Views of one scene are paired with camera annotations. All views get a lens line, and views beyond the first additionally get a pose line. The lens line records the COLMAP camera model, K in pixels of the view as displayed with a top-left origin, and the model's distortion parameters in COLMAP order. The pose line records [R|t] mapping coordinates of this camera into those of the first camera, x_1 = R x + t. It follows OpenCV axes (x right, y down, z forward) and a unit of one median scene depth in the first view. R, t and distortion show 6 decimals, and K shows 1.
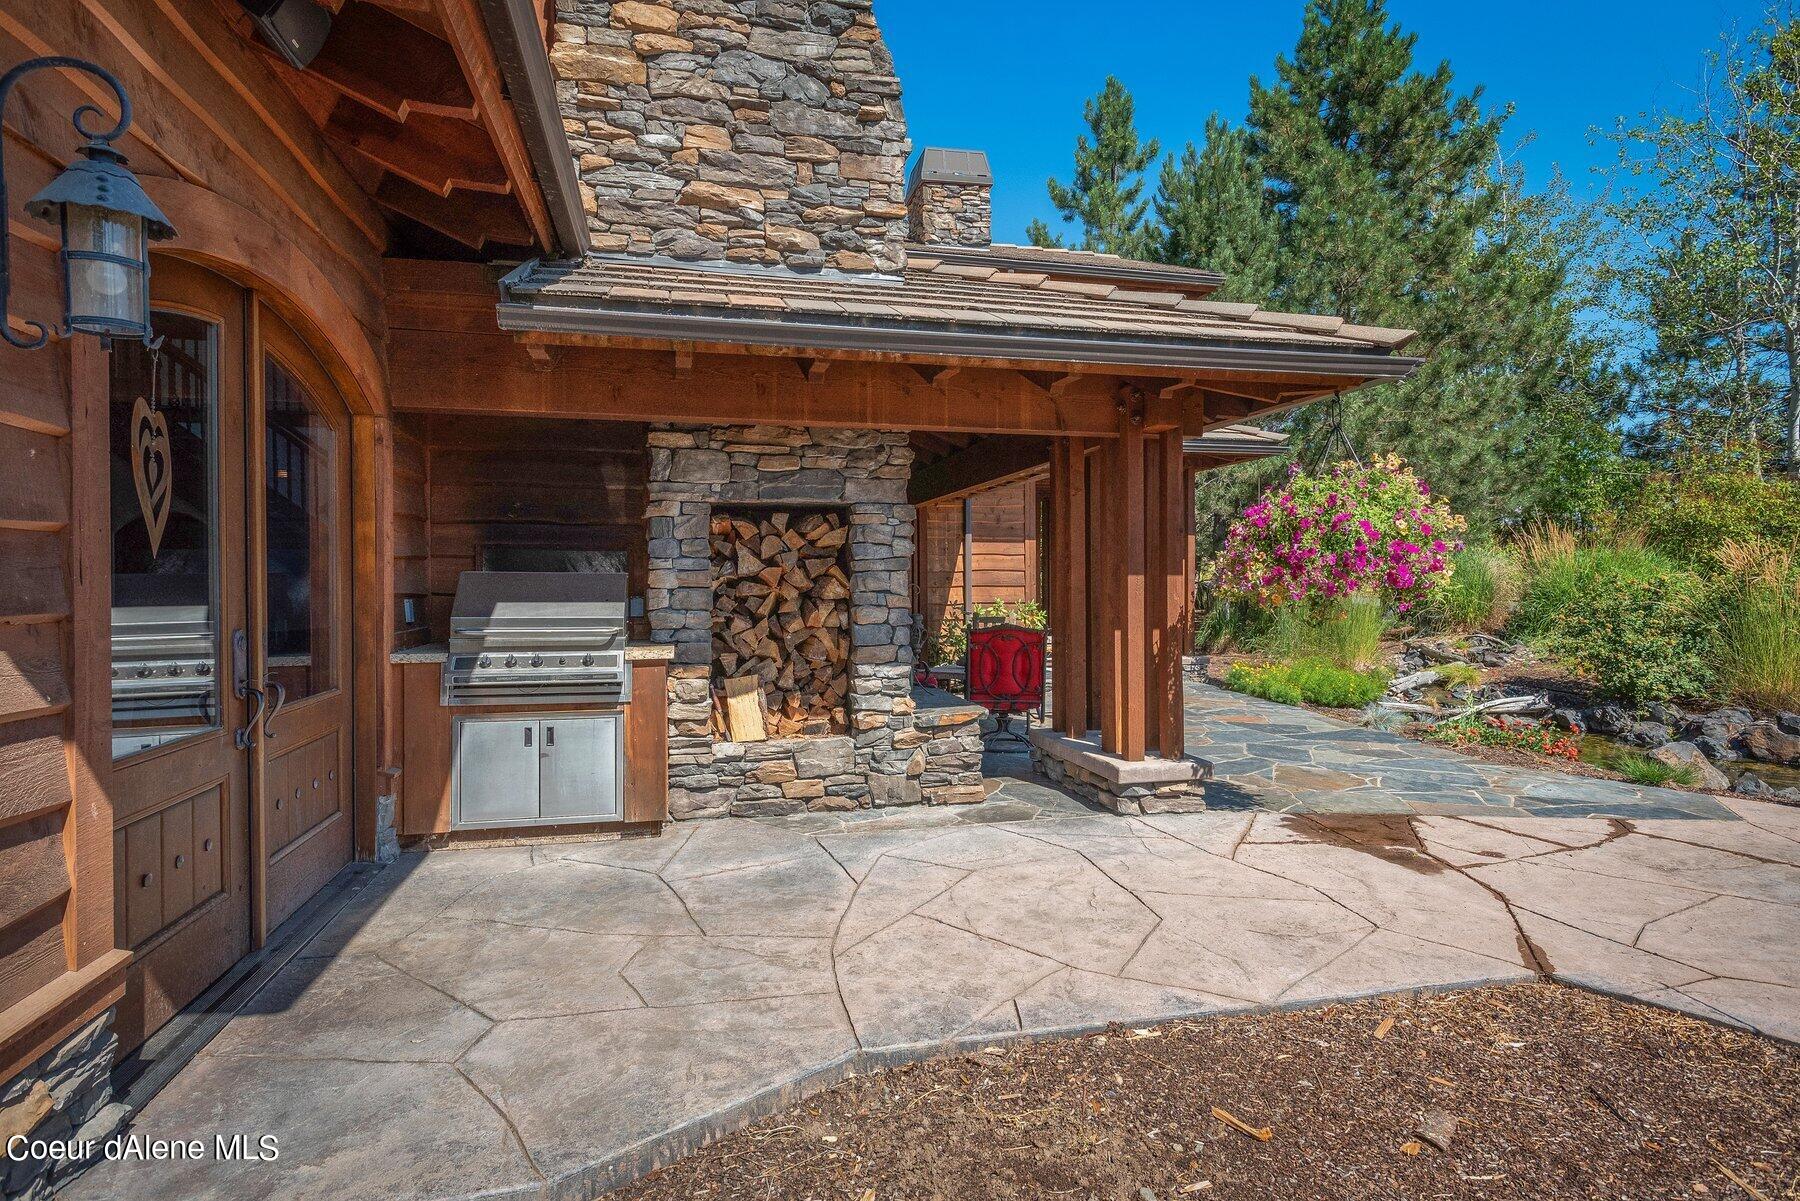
lens RADIAL K [[957.0, 0, 902.7], [0, 957.0, 574.4], [0, 0, 1]] dist [0.015248, -0.000546]
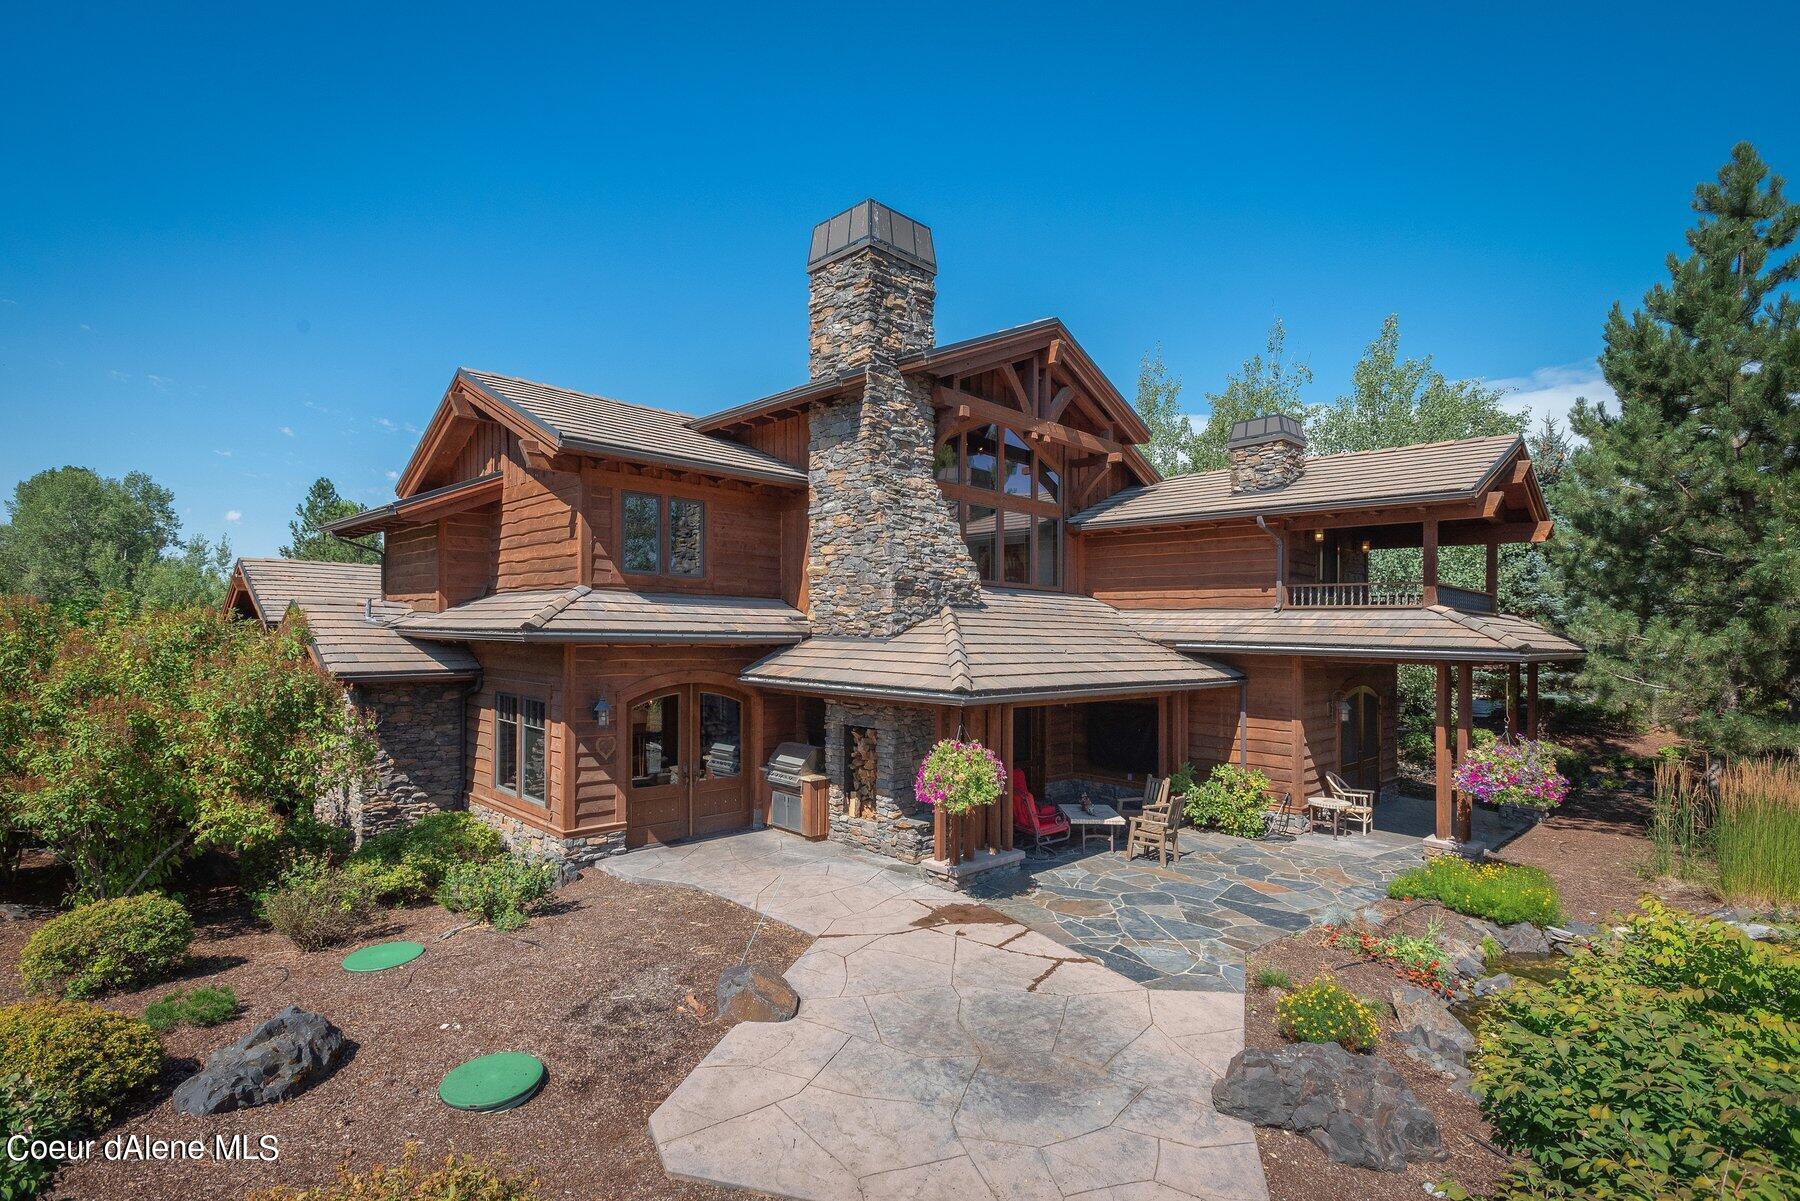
lens RADIAL K [[957.0, 0, 898.2], [0, 957.0, 601.1], [0, 0, 1]] dist [0.015248, -0.000546]
pose [[0.478250, -0.000689, -0.878224, 1.209620], [-0.008514, 0.999949, -0.005421, -0.221038], [0.878183, 0.010070, 0.478220, -0.080146]]
